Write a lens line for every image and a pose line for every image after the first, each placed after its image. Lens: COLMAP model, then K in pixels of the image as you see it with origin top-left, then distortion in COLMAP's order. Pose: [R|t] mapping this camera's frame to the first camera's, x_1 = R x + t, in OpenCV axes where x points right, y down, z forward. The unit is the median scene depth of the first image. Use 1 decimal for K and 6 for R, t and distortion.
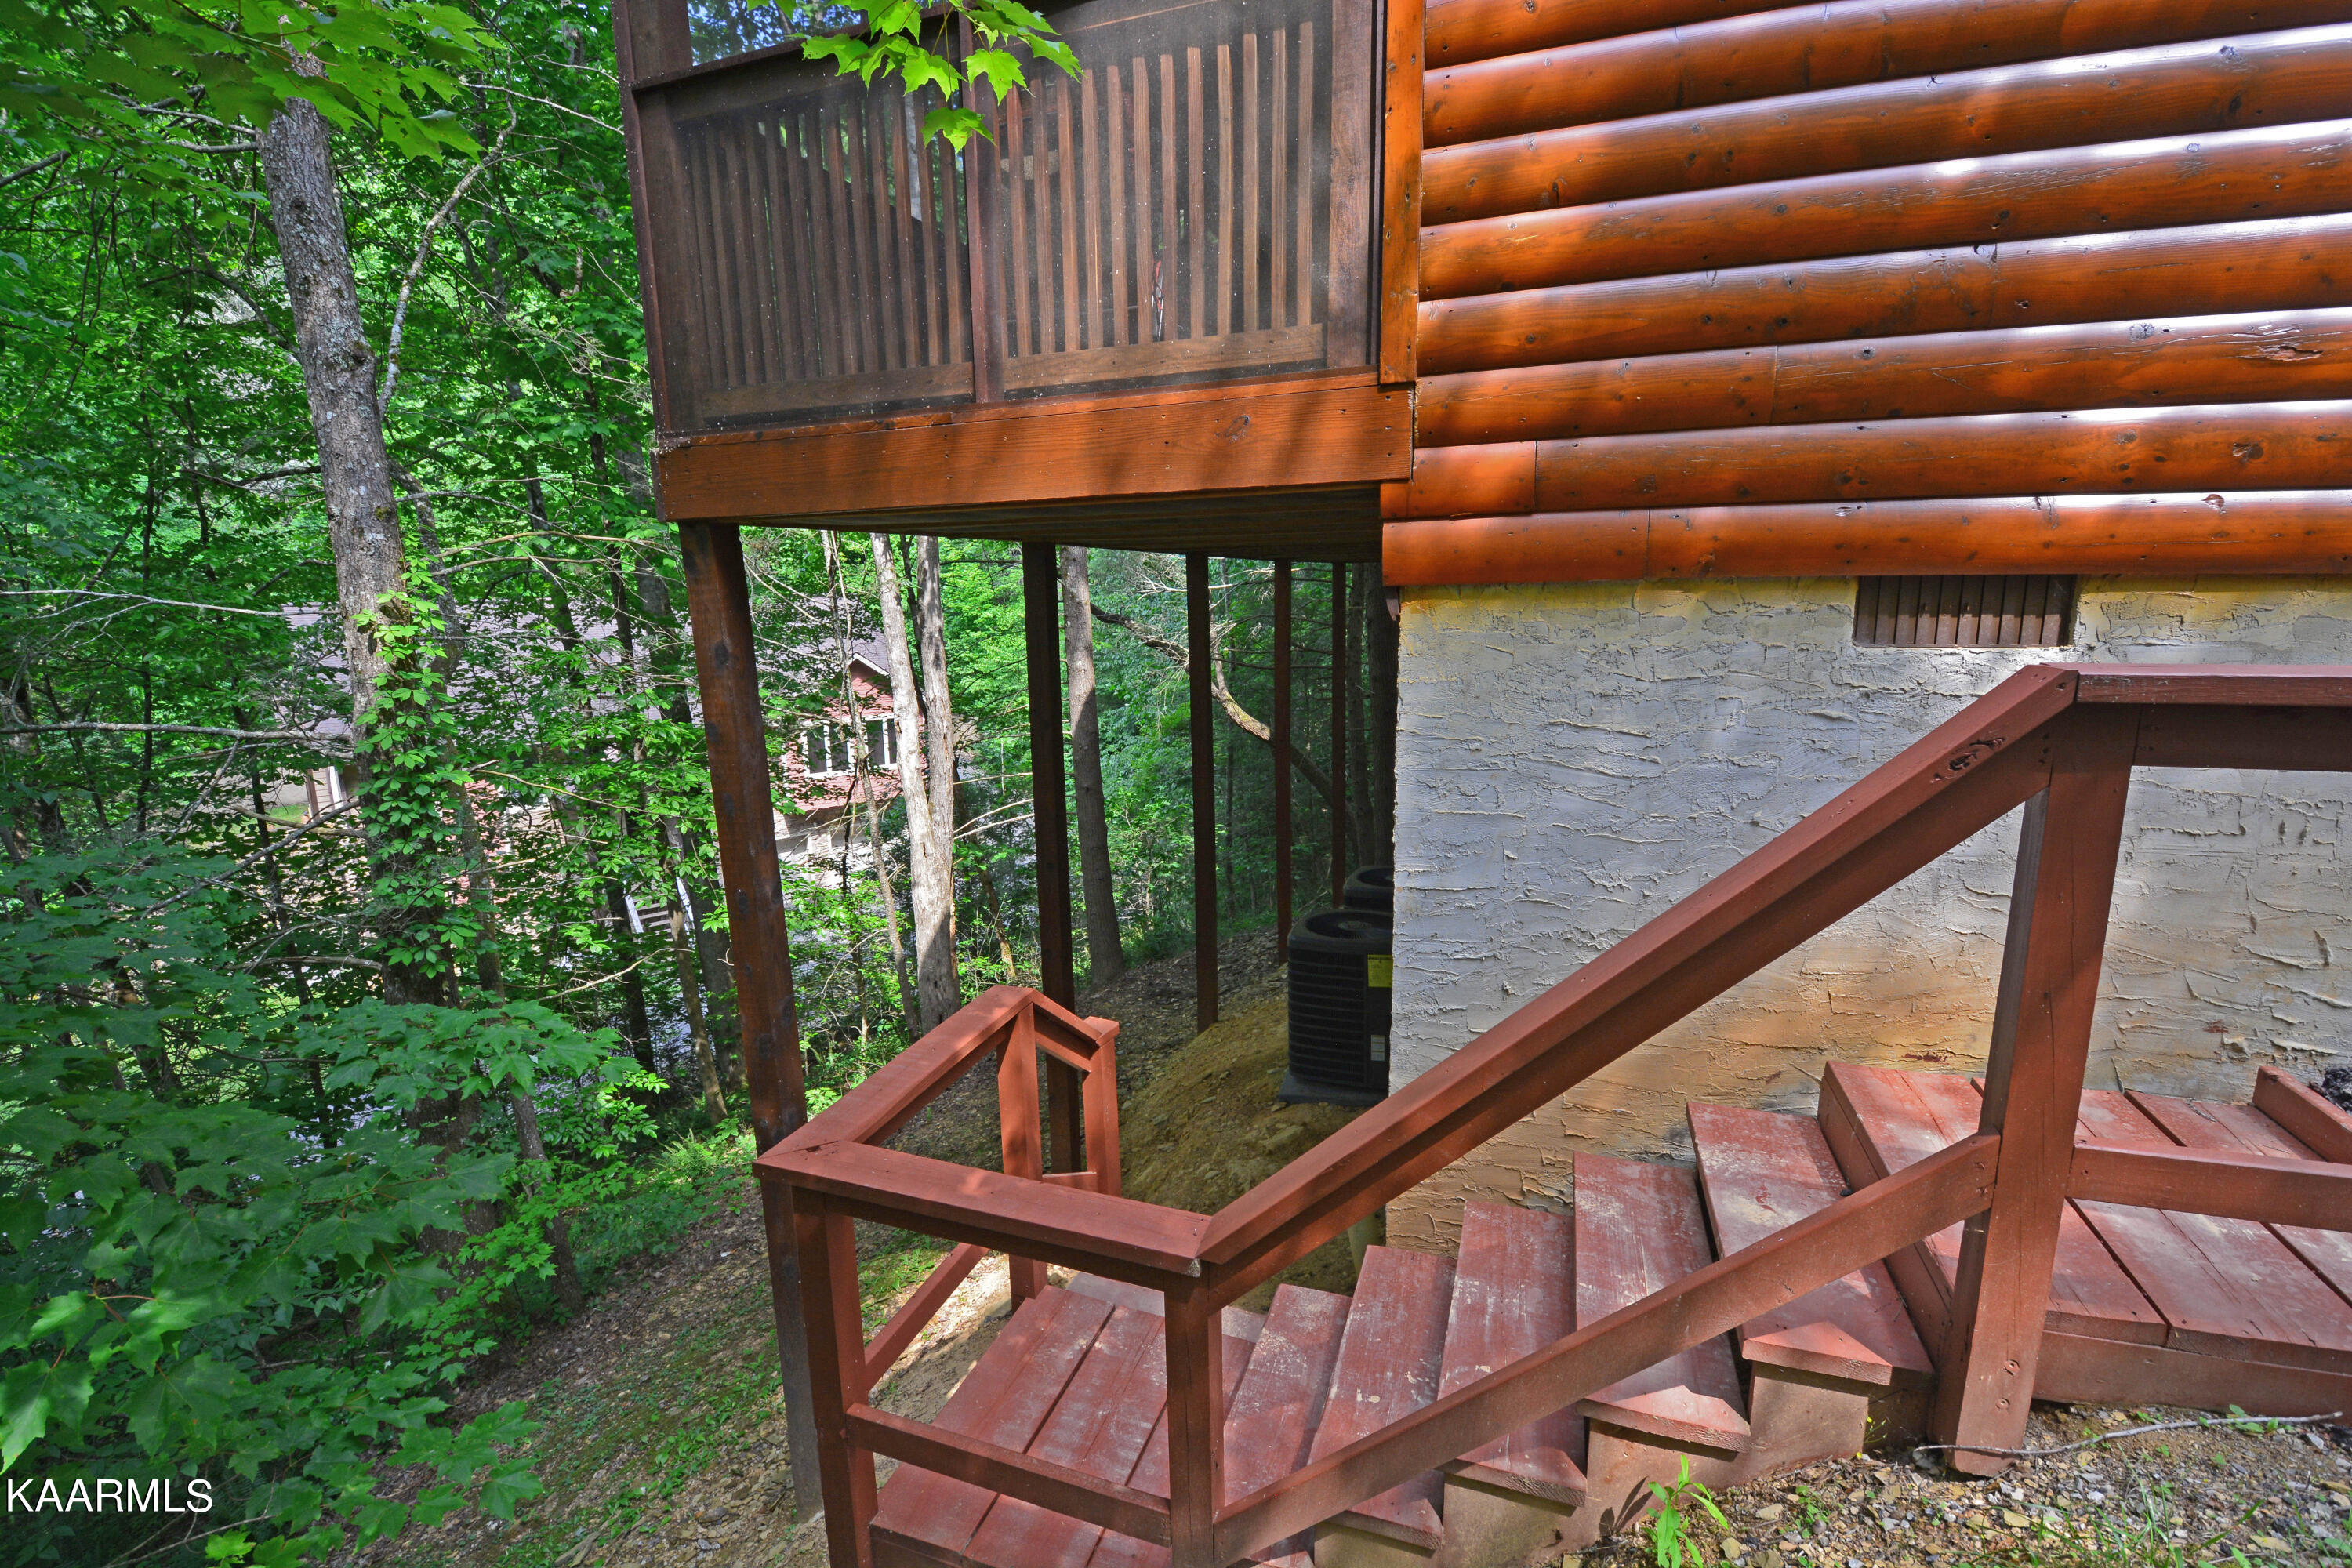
lens RADIAL K [[1069.5, 0, 1175.4], [0, 1069.5, 789.3], [0, 0, 1]] dist [0.007337, -0.016880]
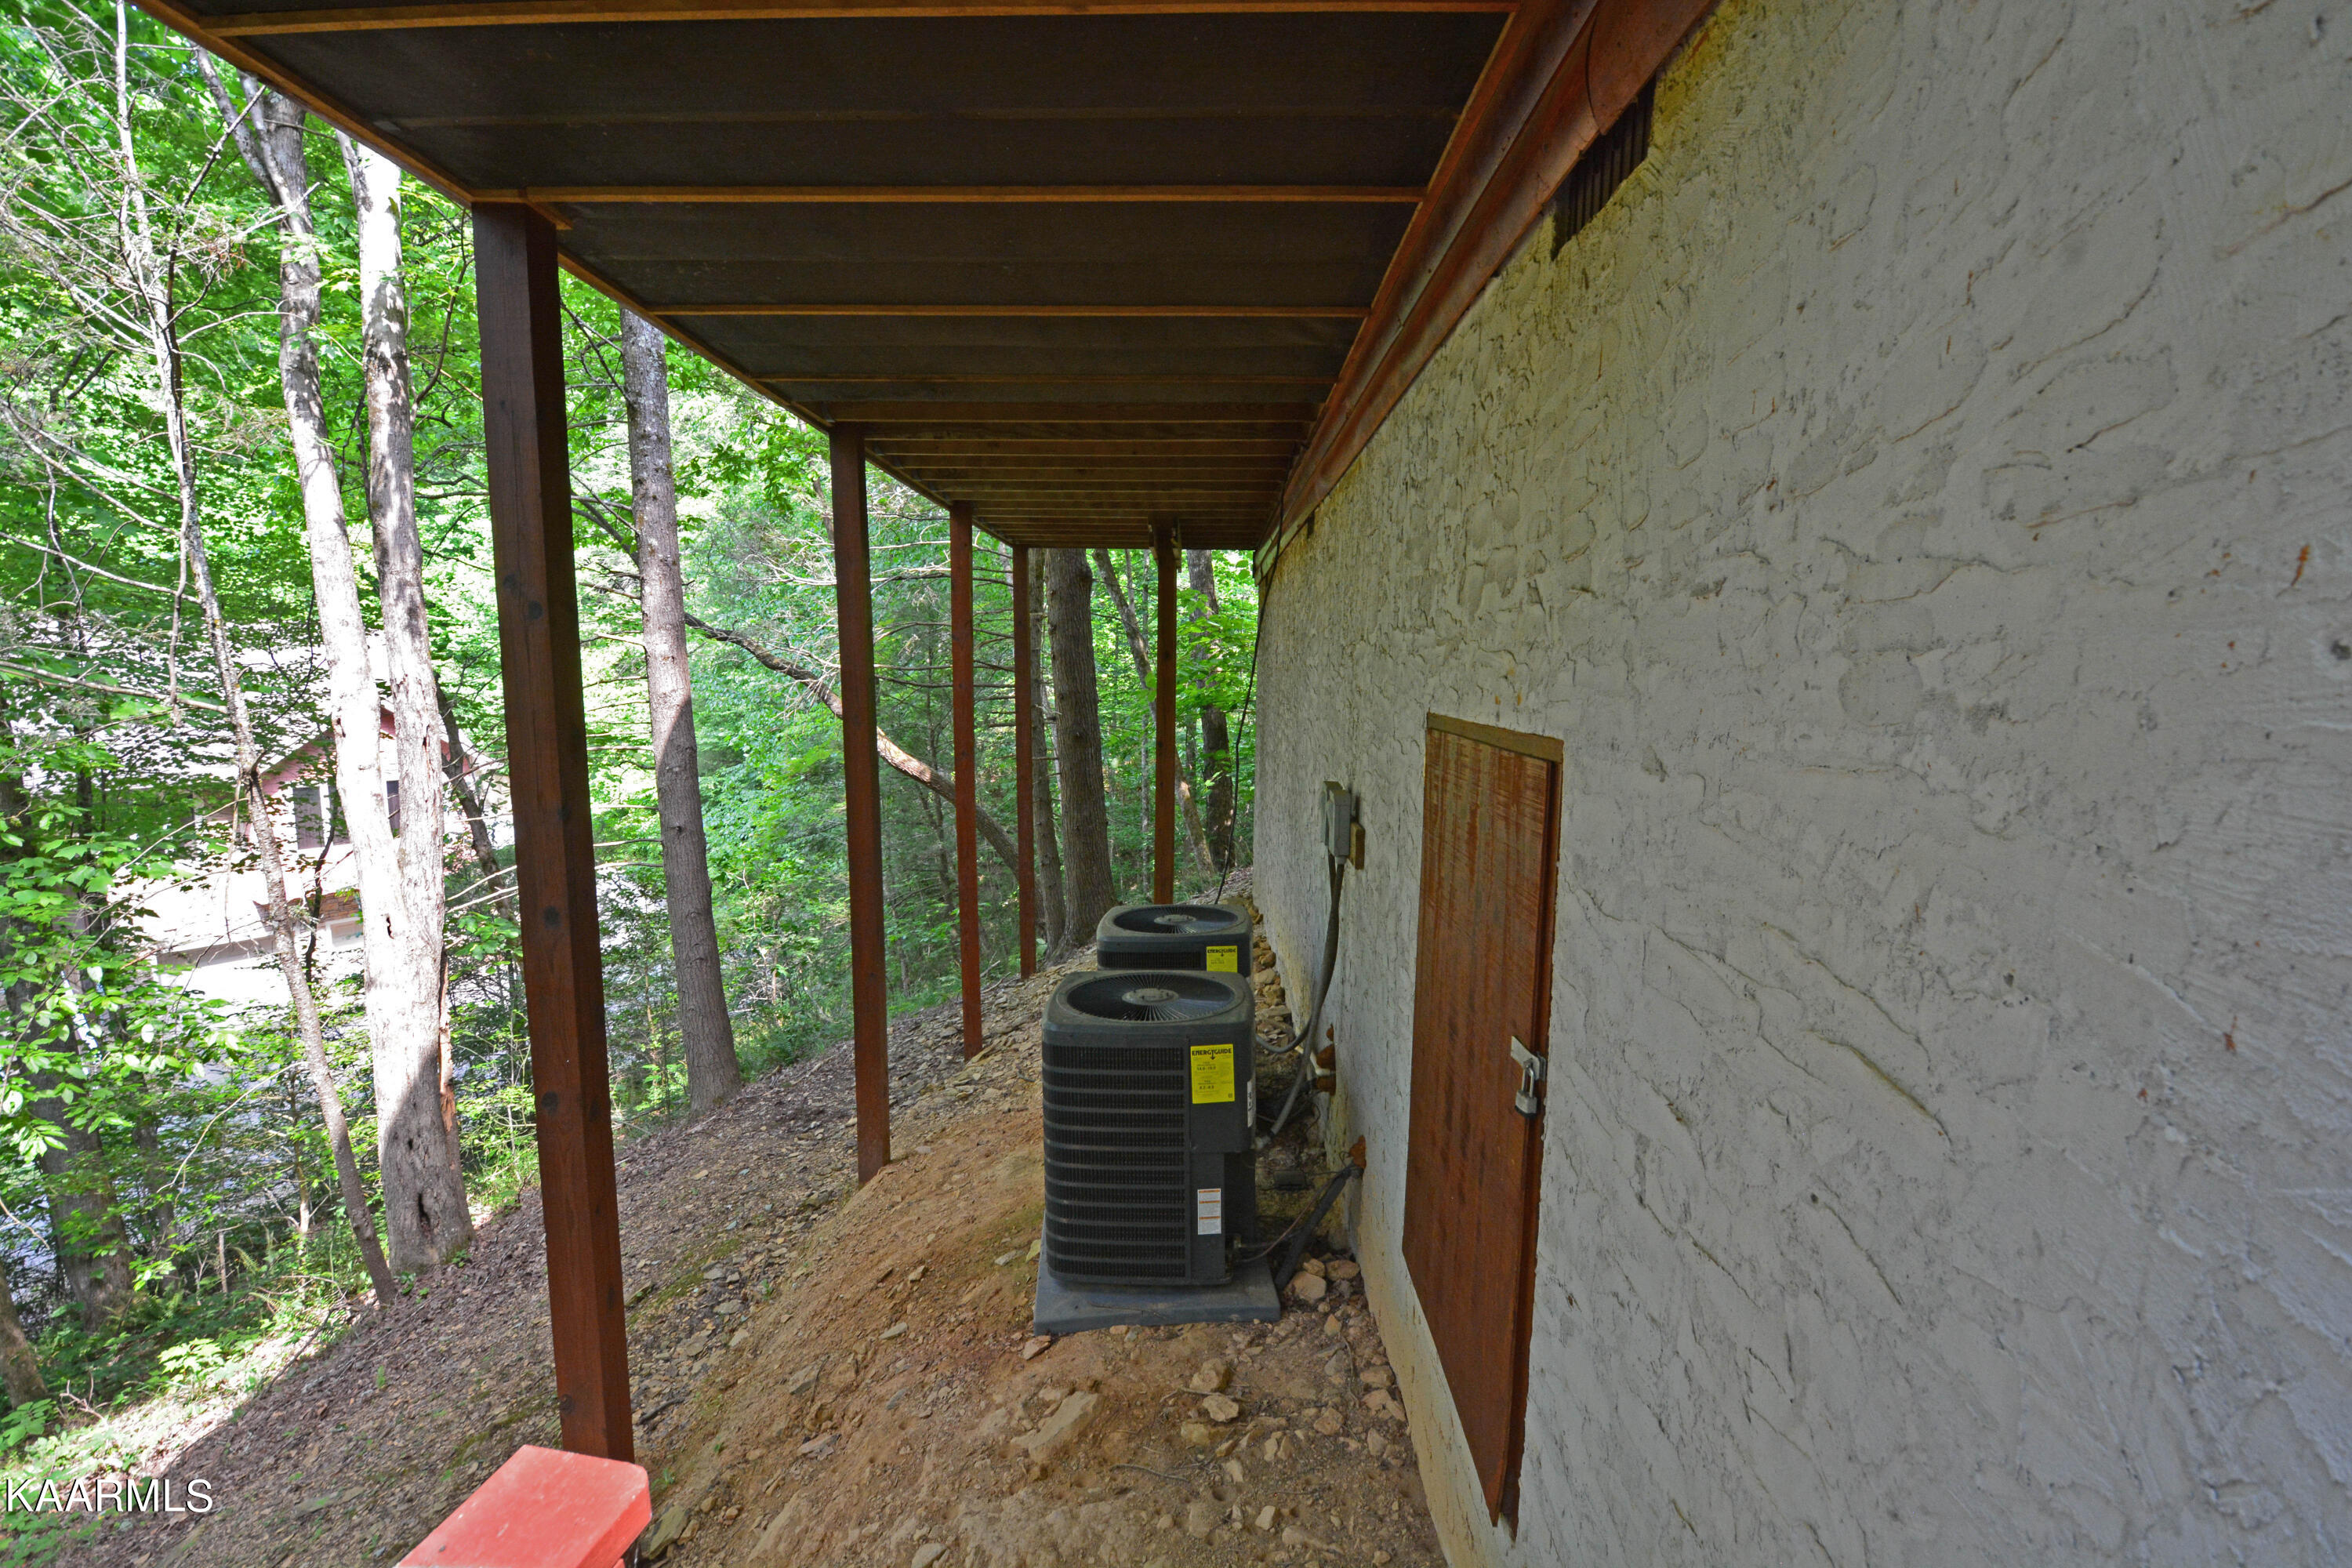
lens RADIAL K [[1069.5, 0, 1167.8], [0, 1069.5, 796.7], [0, 0, 1]] dist [0.007337, -0.016880]
pose [[0.946632, -0.013942, 0.322016, -0.003796], [0.033710, 0.997867, -0.055896, 0.020711], [-0.320550, 0.063768, 0.945083, 0.174265]]
